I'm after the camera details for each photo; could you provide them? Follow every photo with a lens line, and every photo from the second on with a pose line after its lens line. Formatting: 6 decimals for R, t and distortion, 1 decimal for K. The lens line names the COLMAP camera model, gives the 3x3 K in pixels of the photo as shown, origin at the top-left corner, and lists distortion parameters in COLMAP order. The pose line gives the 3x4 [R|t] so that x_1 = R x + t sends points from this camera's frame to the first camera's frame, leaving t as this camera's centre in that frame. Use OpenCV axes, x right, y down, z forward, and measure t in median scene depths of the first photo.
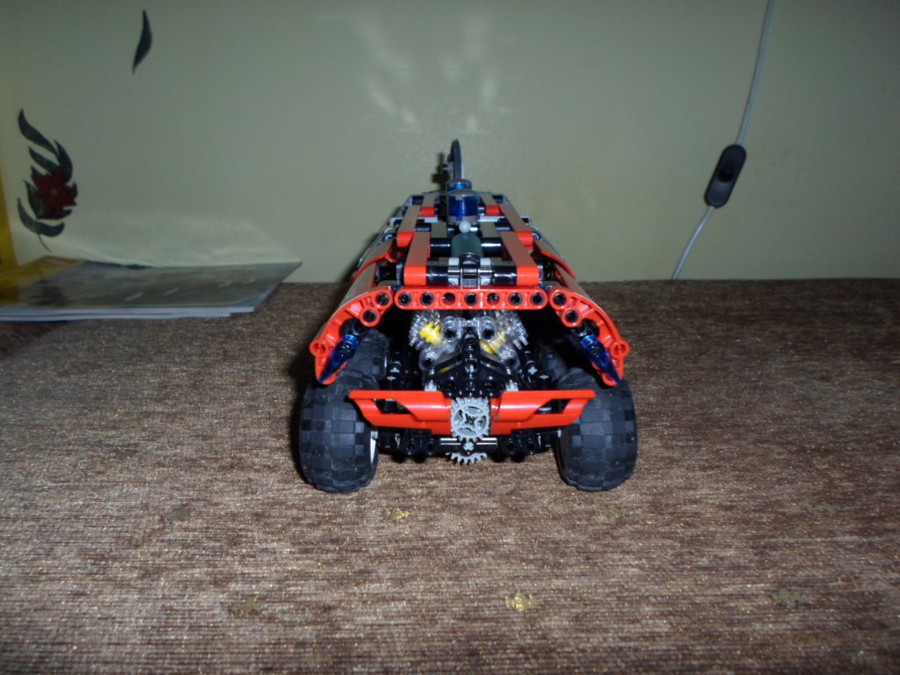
lens RADIAL K [[680.4, 0, 453.2], [0, 680.4, 337.9], [0, 0, 1]] dist [-0.029447, -0.000082]
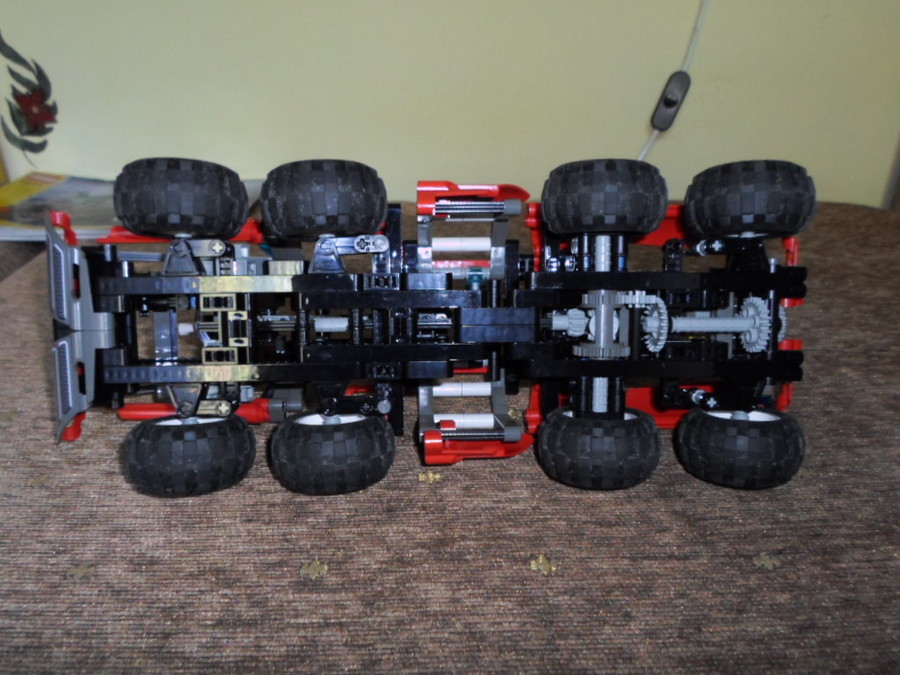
lens RADIAL K [[680.4, 0, 449.1], [0, 680.4, 342.3], [0, 0, 1]] dist [-0.029447, -0.000082]
pose [[0.999805, 0.004417, 0.019260, 0.087773], [-0.007497, 0.986617, 0.162884, -0.089882], [-0.018283, -0.162996, 0.986457, -0.267010]]
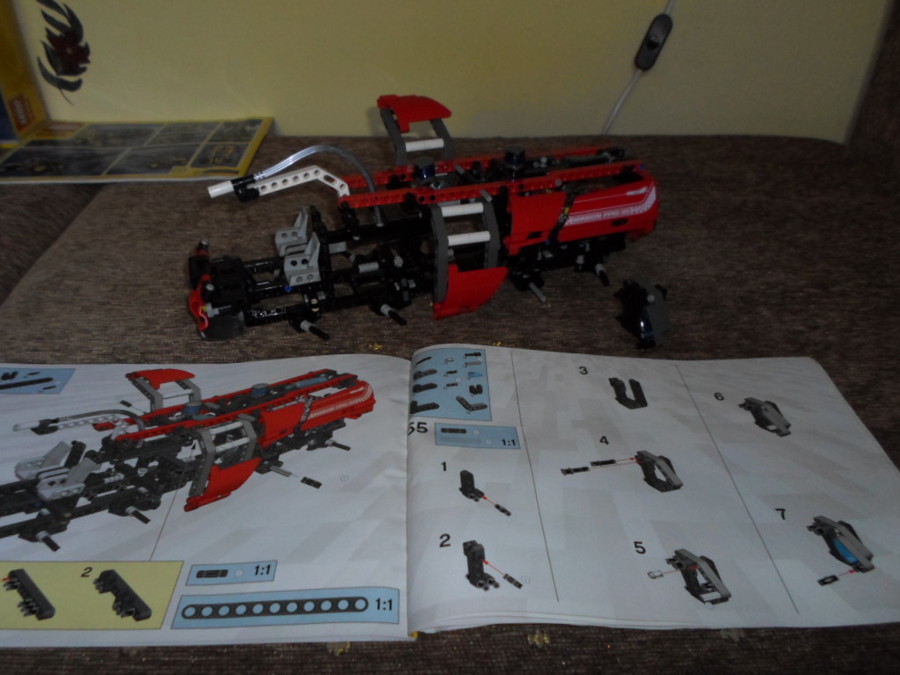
lens RADIAL K [[680.4, 0, 446.7], [0, 680.4, 337.9], [0, 0, 1]] dist [-0.029447, -0.000082]
pose [[0.999801, -0.000163, 0.019930, 0.062454], [-0.006102, 0.949438, 0.313894, -0.301196], [-0.018973, -0.313954, 0.949249, -0.633366]]
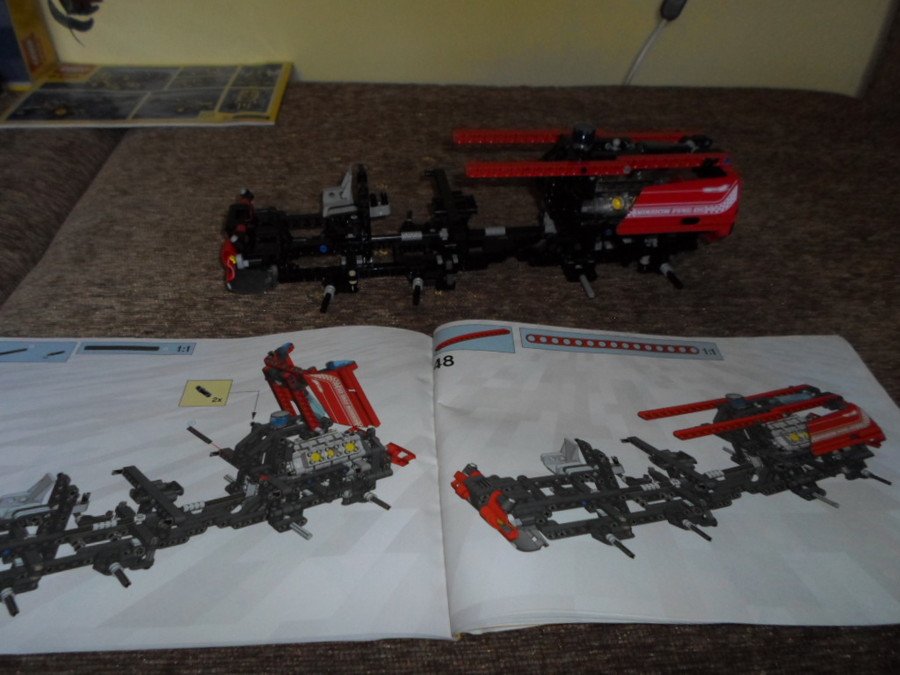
lens RADIAL K [[680.4, 0, 448.3], [0, 680.4, 335.1], [0, 0, 1]] dist [-0.029447, -0.000082]
pose [[0.997978, -0.003517, 0.063459, -0.173201], [-0.020331, 0.928338, 0.371180, -0.284880], [-0.060216, -0.371720, 0.926390, -0.661230]]
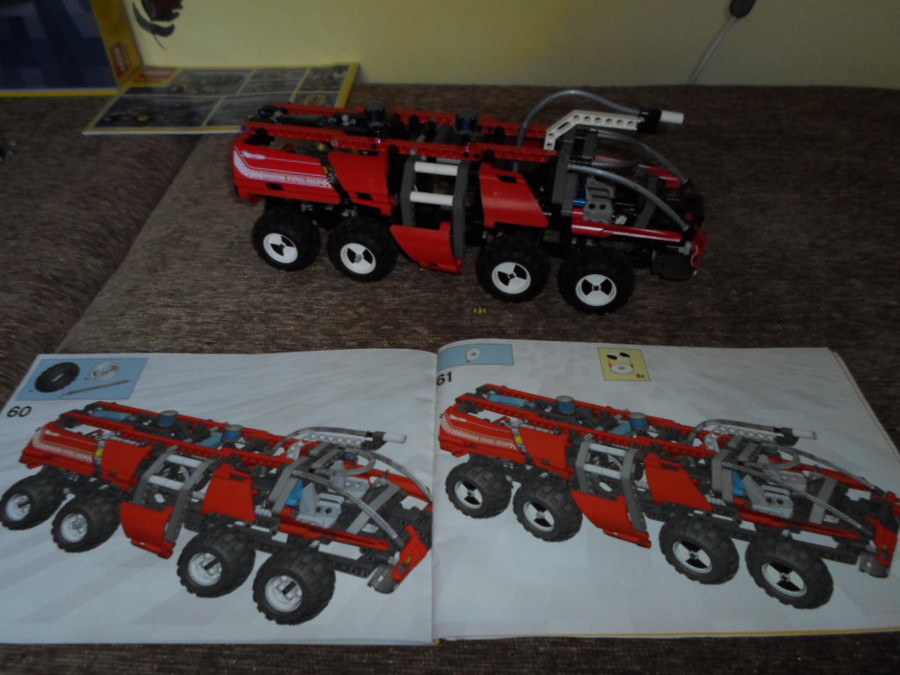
lens RADIAL K [[680.4, 0, 449.1], [0, 680.4, 335.3], [0, 0, 1]] dist [-0.029447, -0.000082]
pose [[0.998546, 0.027379, -0.046439, -0.075771], [-0.005784, 0.910869, 0.412654, -0.431123], [0.053598, -0.411785, 0.909703, -0.700914]]
